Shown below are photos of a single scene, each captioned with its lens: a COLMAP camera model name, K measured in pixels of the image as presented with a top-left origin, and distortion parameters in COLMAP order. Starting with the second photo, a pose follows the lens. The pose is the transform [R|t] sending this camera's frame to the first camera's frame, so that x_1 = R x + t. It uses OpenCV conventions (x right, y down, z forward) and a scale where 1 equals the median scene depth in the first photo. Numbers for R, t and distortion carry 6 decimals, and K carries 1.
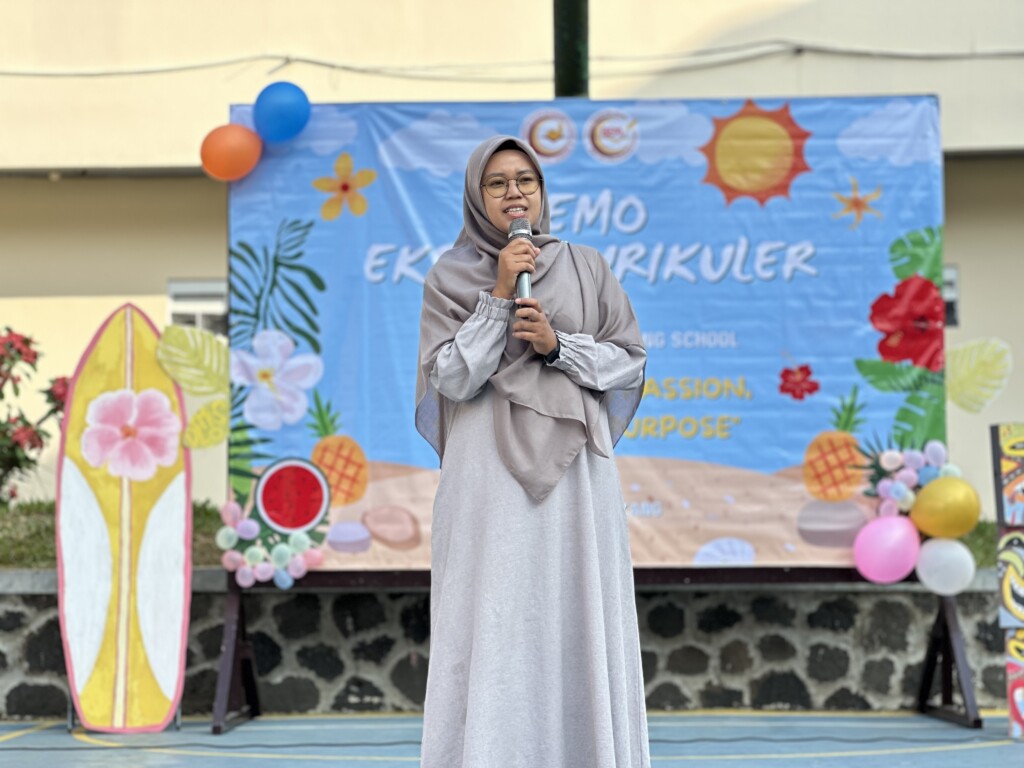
lens RADIAL K [[2319.4, 0, 512.7], [0, 2319.4, 355.8], [0, 0, 1]] dist [0.216456, 0.000000]
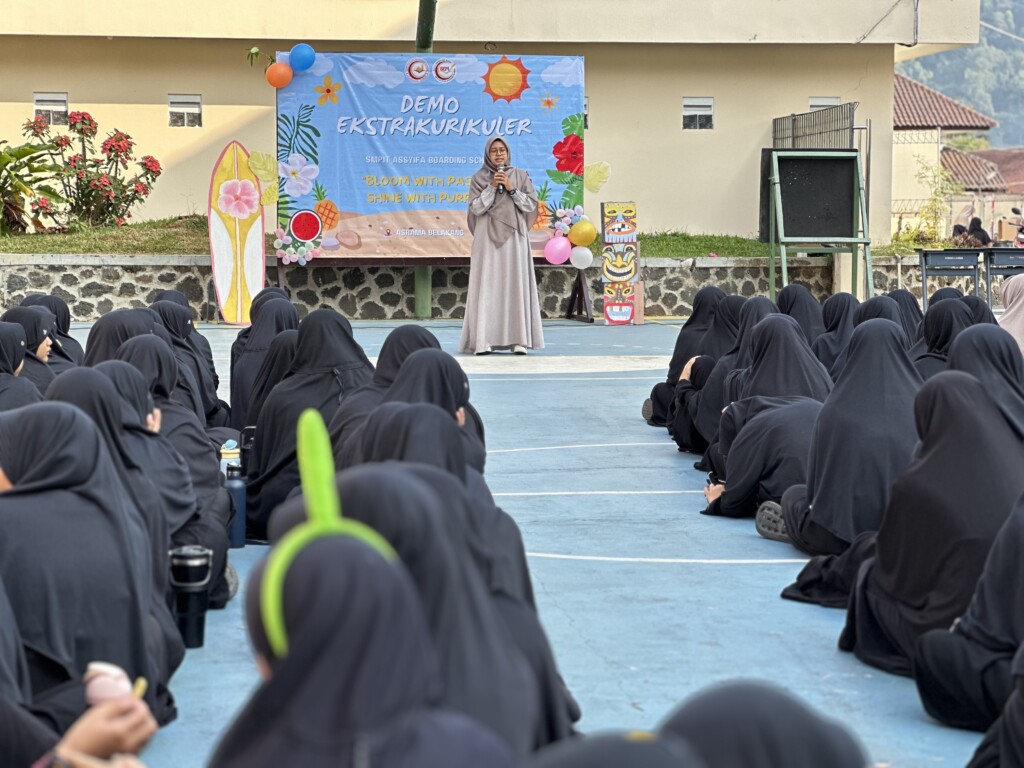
lens RADIAL K [[2319.4, 0, 529.6], [0, 2319.4, 285.4], [0, 0, 1]] dist [0.216456, 0.000000]
pose [[0.985260, 0.004298, 0.171012, -0.267864], [-0.024554, 0.992886, 0.116510, -0.154167], [-0.169294, -0.118991, 0.978356, -1.292302]]
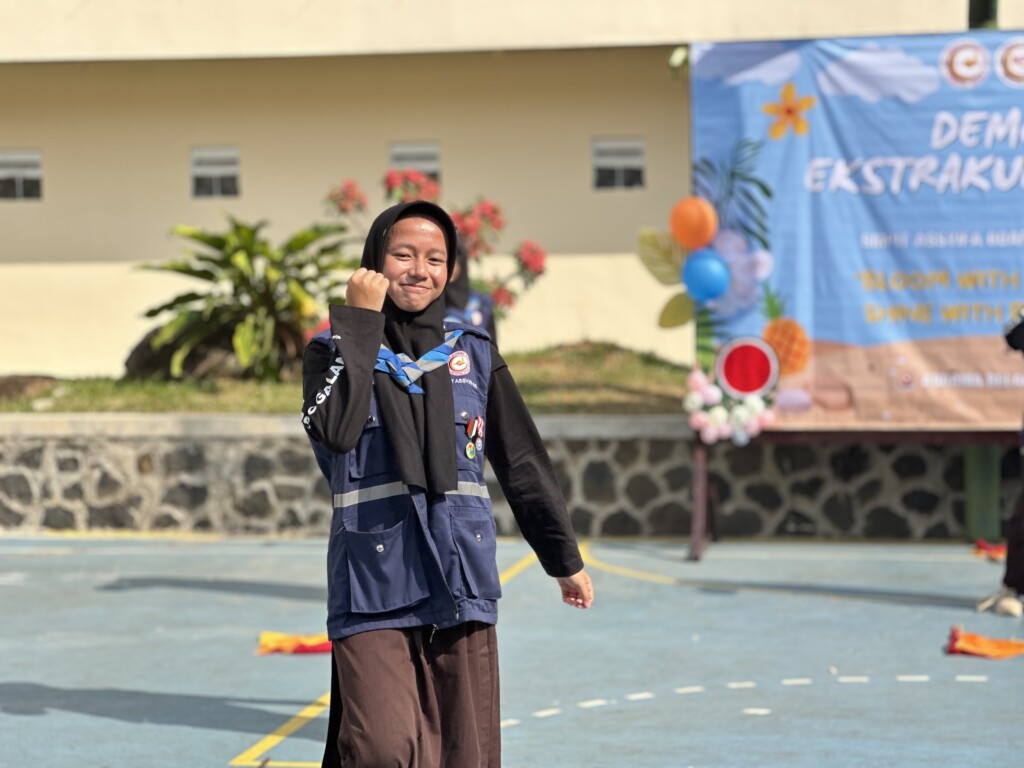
lens RADIAL K [[2319.4, 0, 511.9], [0, 2319.4, 356.8], [0, 0, 1]] dist [0.216456, 0.000000]
pose [[0.991743, 0.002759, -0.128214, -0.059976], [0.012380, 0.993039, 0.117133, -0.089728], [0.127645, -0.117753, 0.984805, -0.217851]]
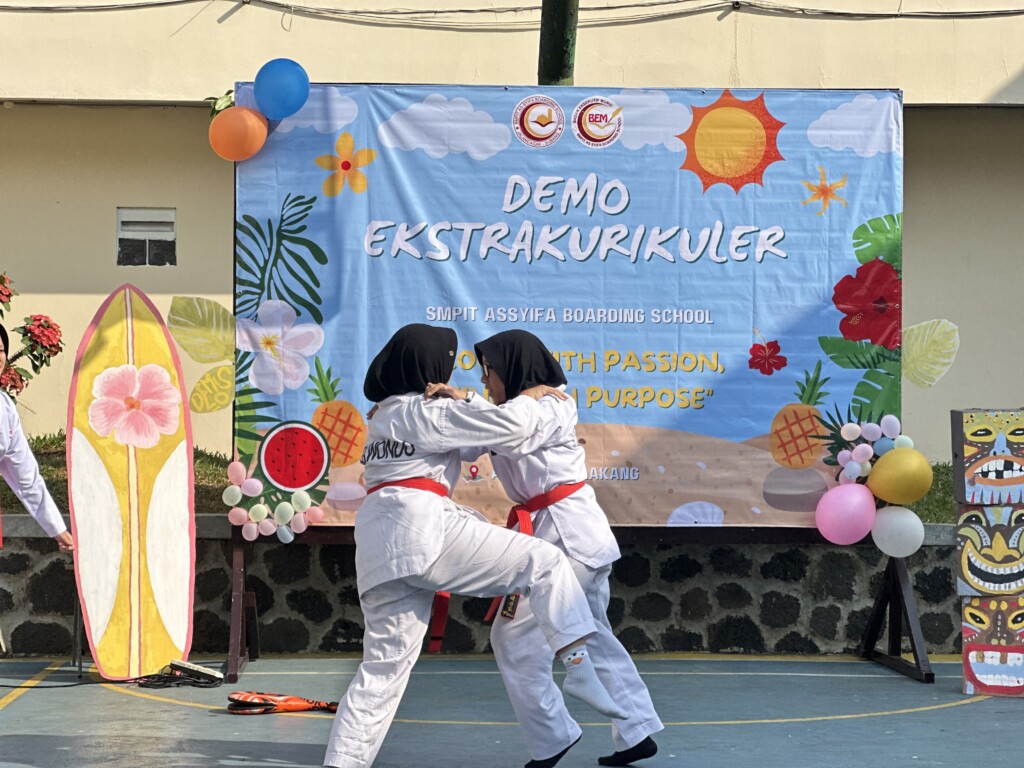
lens RADIAL K [[2319.4, 0, 509.2], [0, 2319.4, 361.7], [0, 0, 1]] dist [0.216456, 0.000000]
pose [[0.997200, 0.015250, 0.073216, -0.074484], [-0.020318, 0.997411, 0.068986, -0.058127], [-0.071974, -0.070281, 0.994927, -0.062871]]
